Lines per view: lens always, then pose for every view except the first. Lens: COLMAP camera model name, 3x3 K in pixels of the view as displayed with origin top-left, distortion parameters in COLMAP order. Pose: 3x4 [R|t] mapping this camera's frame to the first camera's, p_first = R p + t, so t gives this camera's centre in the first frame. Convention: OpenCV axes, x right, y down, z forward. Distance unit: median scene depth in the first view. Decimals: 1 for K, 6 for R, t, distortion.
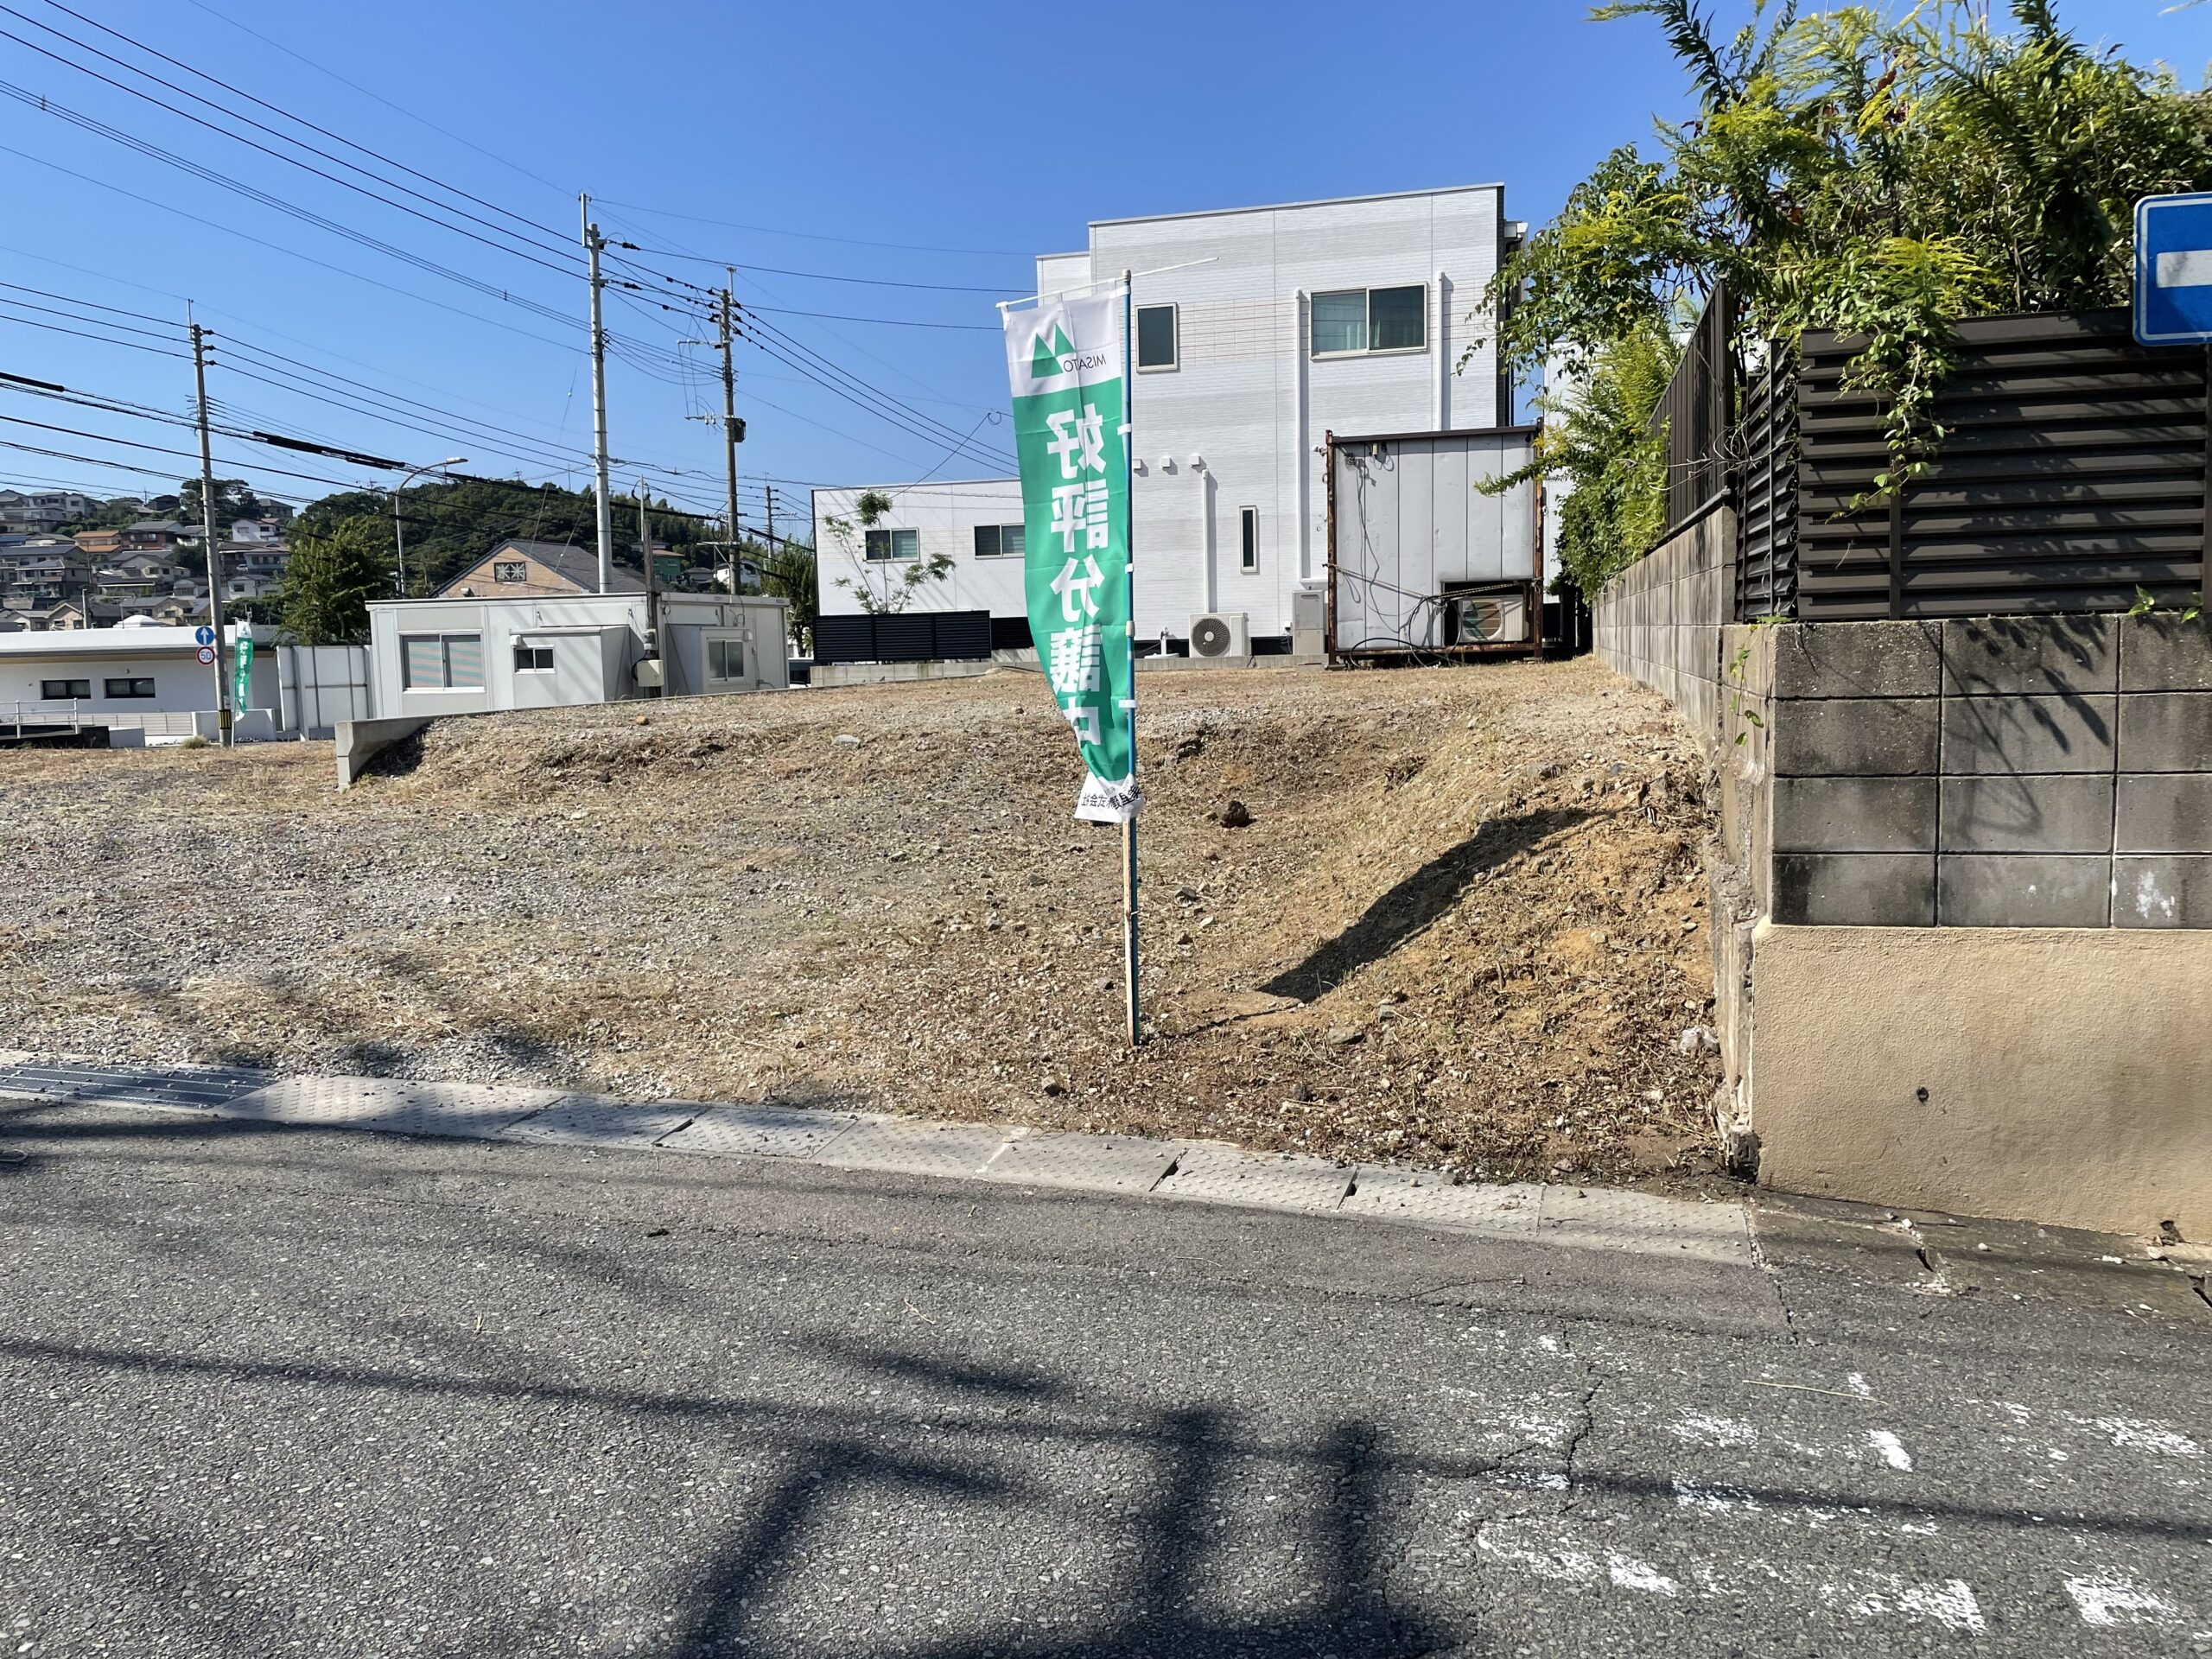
lens RADIAL K [[1646.2, 0, 1106.0], [0, 1646.2, 829.5], [0, 0, 1]] dist [0.000141, 0.000082]
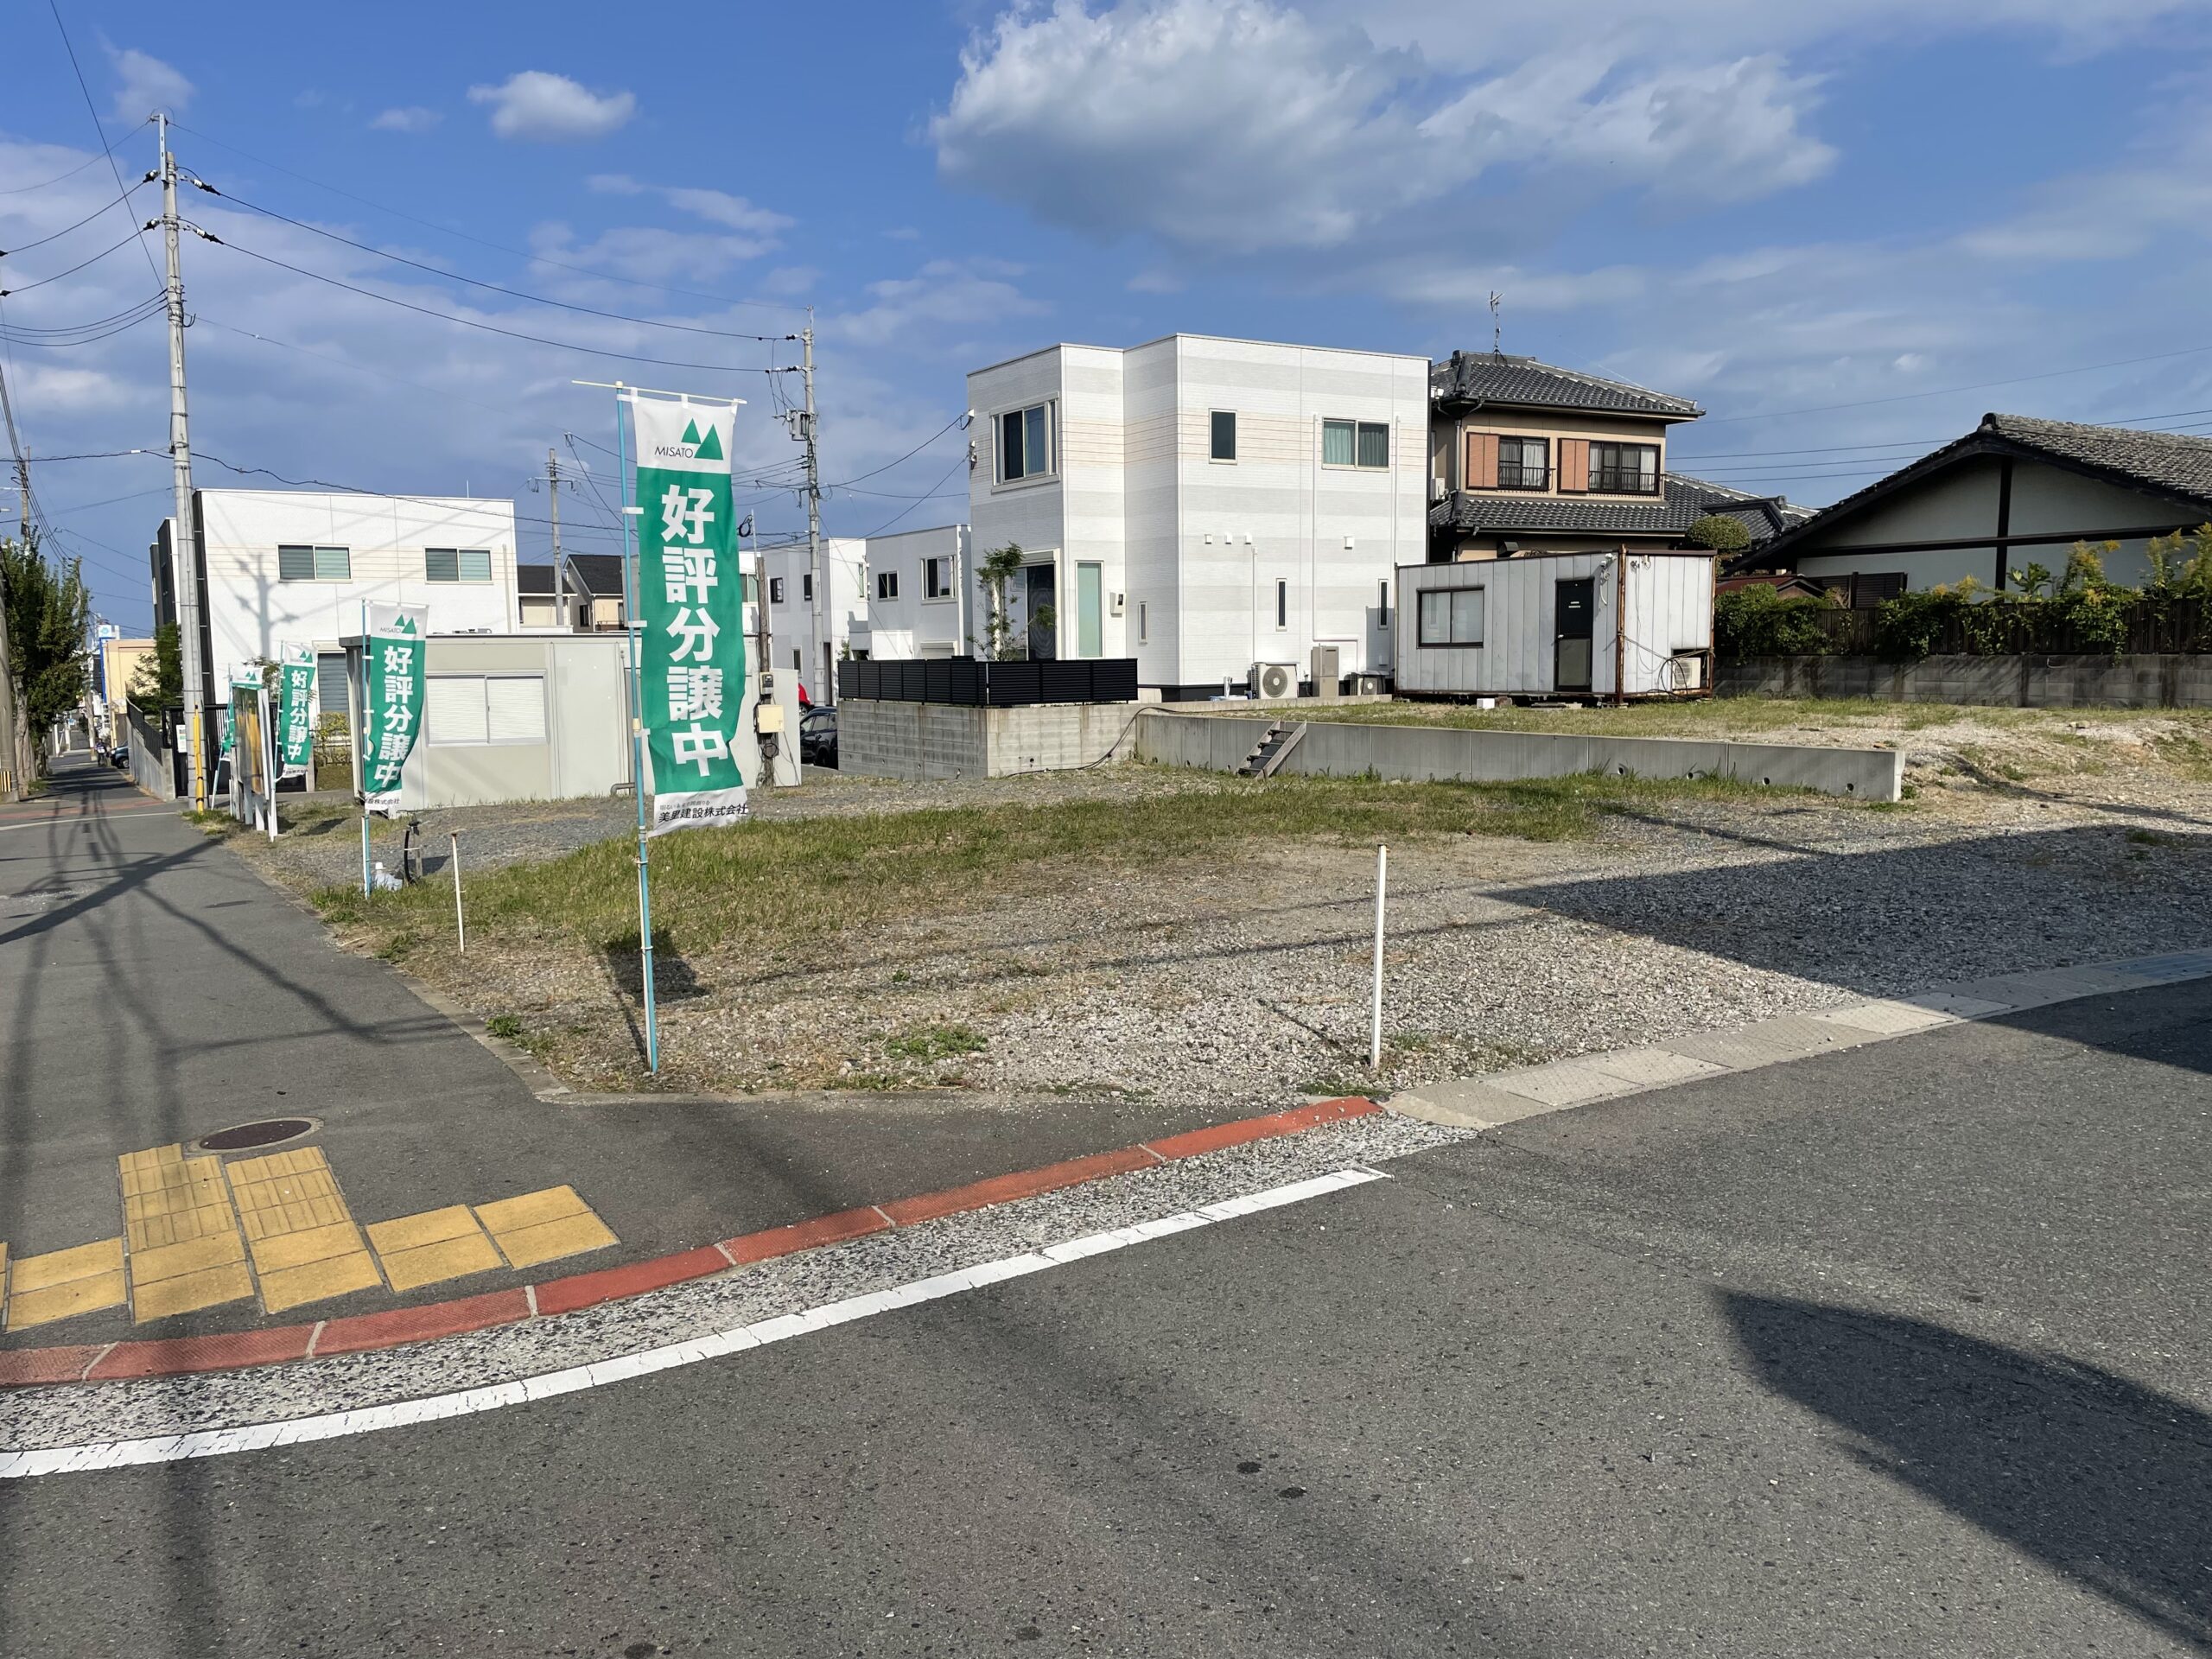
lens RADIAL K [[1646.2, 0, 1106.0], [0, 1646.2, 829.5], [0, 0, 1]] dist [0.000141, 0.000082]
pose [[0.689173, -0.069131, 0.721292, -0.951459], [0.081352, 0.996527, 0.017781, -0.038441], [-0.720016, 0.046424, 0.692403, 0.237348]]
